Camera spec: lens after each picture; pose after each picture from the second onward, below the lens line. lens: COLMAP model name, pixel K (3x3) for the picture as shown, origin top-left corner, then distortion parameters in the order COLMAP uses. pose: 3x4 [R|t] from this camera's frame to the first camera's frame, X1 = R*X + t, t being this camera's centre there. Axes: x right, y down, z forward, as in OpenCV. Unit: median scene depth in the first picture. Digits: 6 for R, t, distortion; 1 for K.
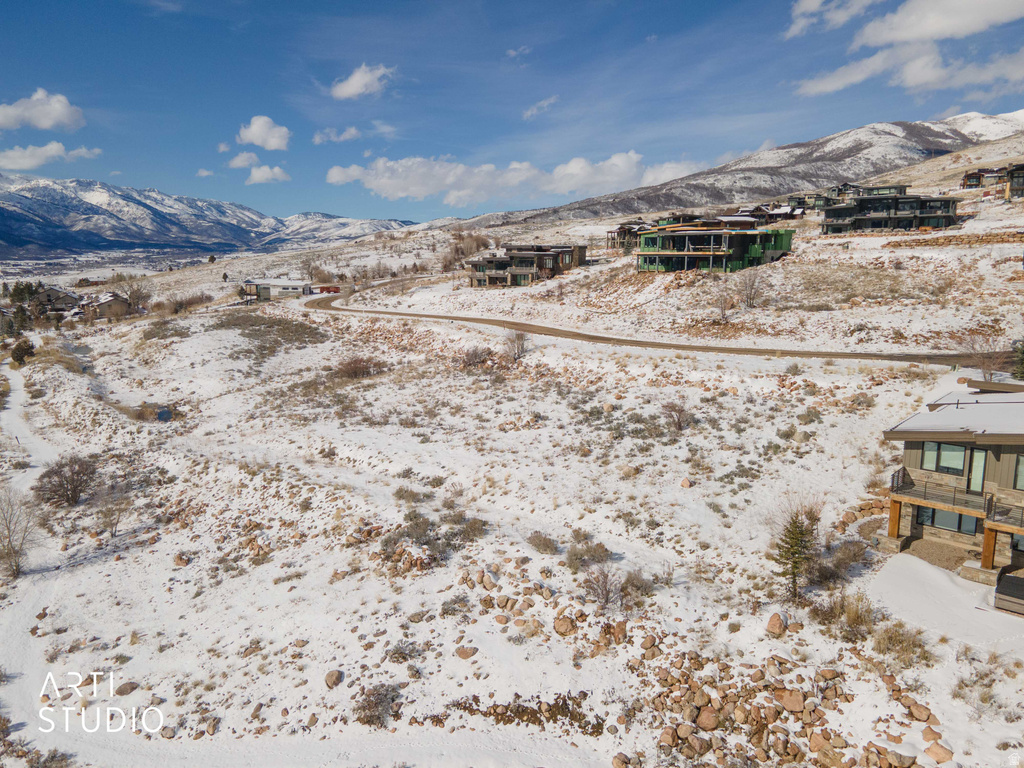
lens RADIAL K [[745.2, 0, 504.7], [0, 745.2, 386.9], [0, 0, 1]] dist [0.036252, 0.020363]
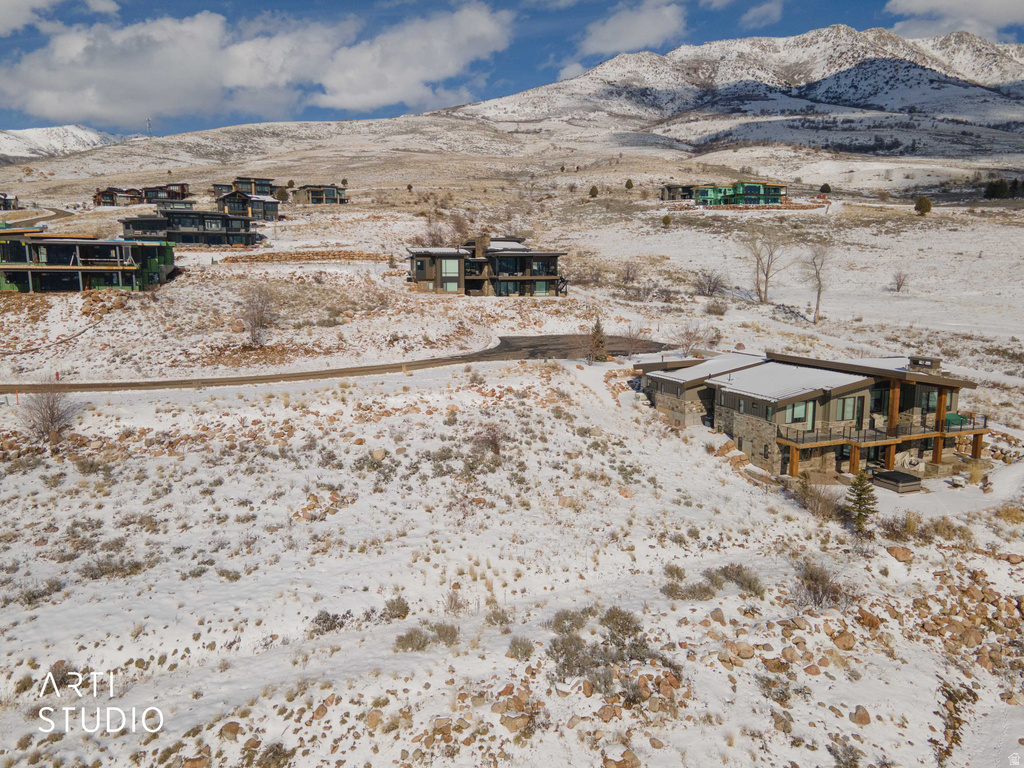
lens RADIAL K [[745.2, 0, 503.1], [0, 745.2, 379.2], [0, 0, 1]] dist [0.036252, 0.020363]
pose [[0.433879, -0.137976, 0.890343, -0.509539], [0.163074, 0.983909, 0.073008, -0.089836], [-0.886090, 0.113515, 0.449398, 0.482144]]
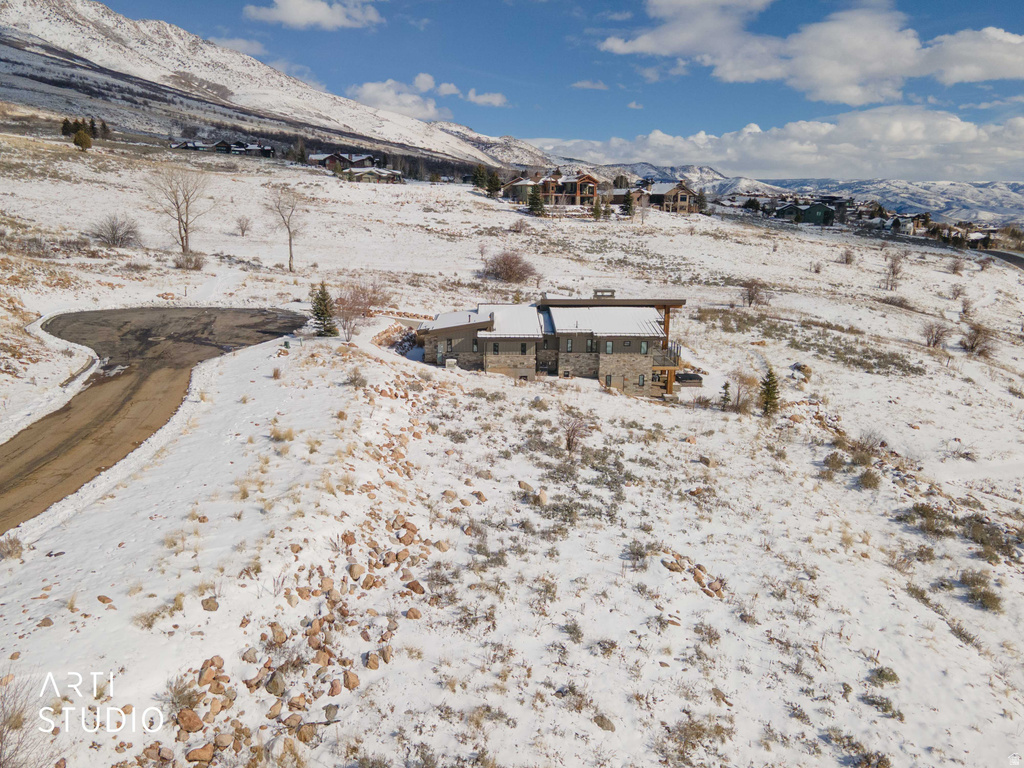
lens RADIAL K [[745.2, 0, 505.1], [0, 745.2, 381.1], [0, 0, 1]] dist [0.036252, 0.020363]
pose [[-0.683932, -0.173923, 0.708511, -0.227000], [0.118459, 0.931805, 0.343085, -0.249132], [-0.719865, 0.318576, -0.616688, 1.304135]]
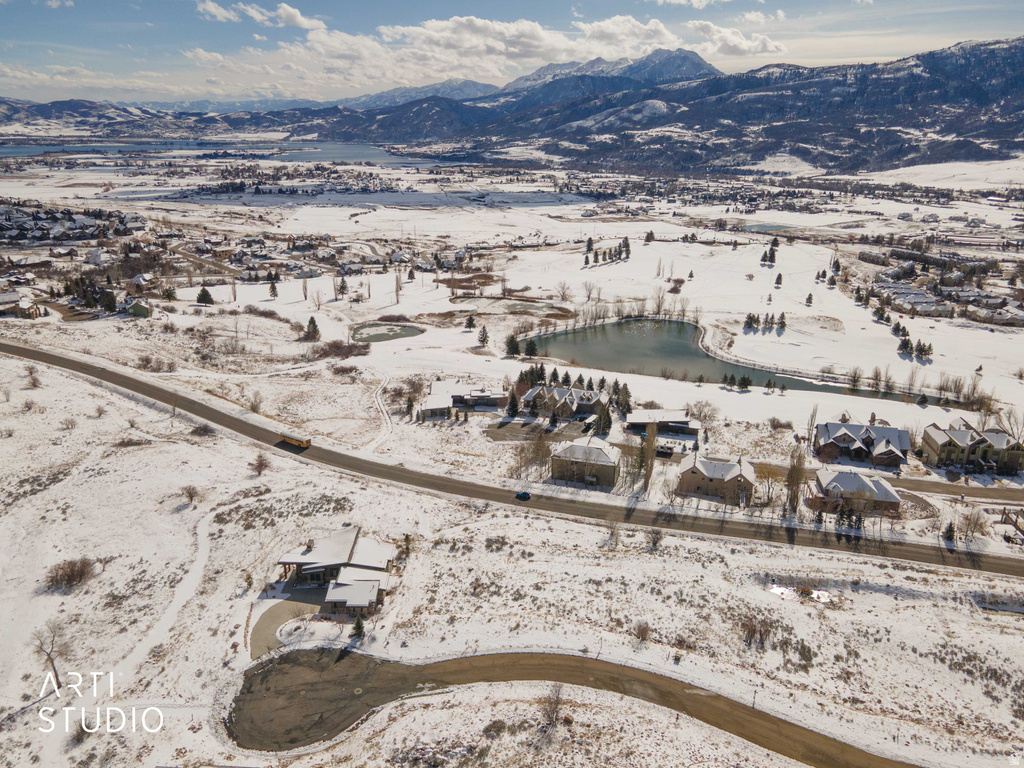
lens RADIAL K [[745.2, 0, 502.3], [0, 745.2, 384.3], [0, 0, 1]] dist [0.036252, 0.020363]
pose [[-0.752242, 0.221761, -0.620447, 1.373313], [-0.120148, 0.879703, 0.460095, -1.507738], [0.647840, 0.420648, -0.635105, 2.059160]]
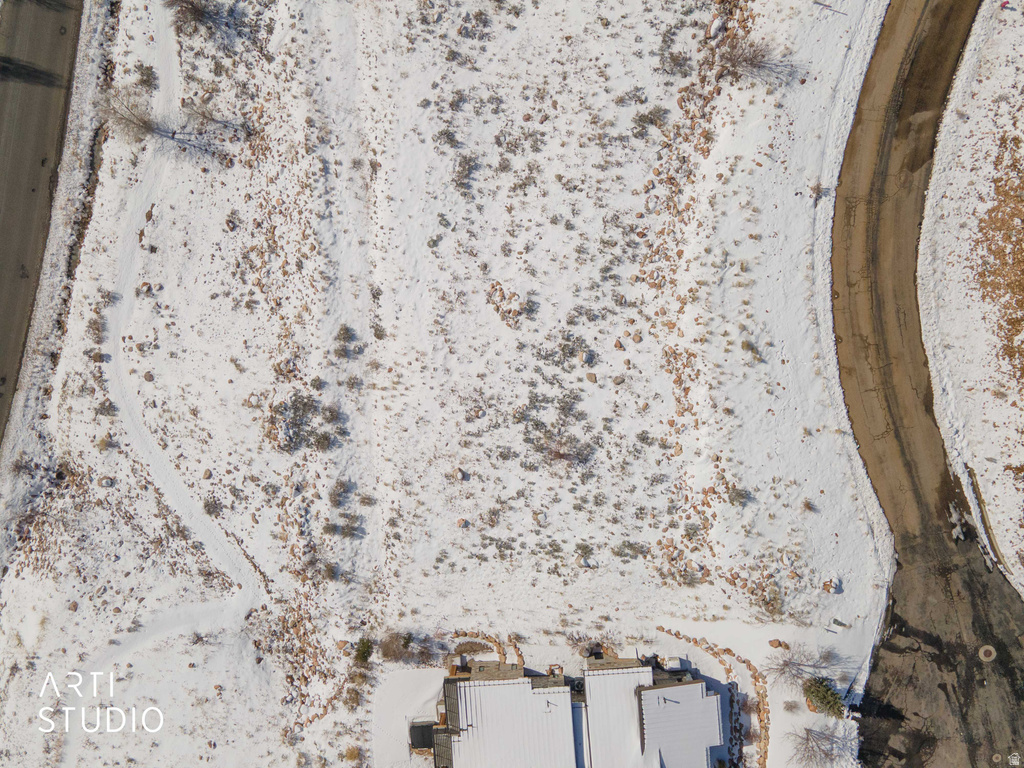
lens RADIAL K [[745.2, 0, 501.6], [0, 745.2, 379.3], [0, 0, 1]] dist [0.036252, 0.020363]
pose [[0.719028, 0.694633, 0.022006, 0.061028], [-0.089748, 0.061407, 0.994070, -0.878999], [0.689162, -0.716739, 0.106496, 0.781760]]
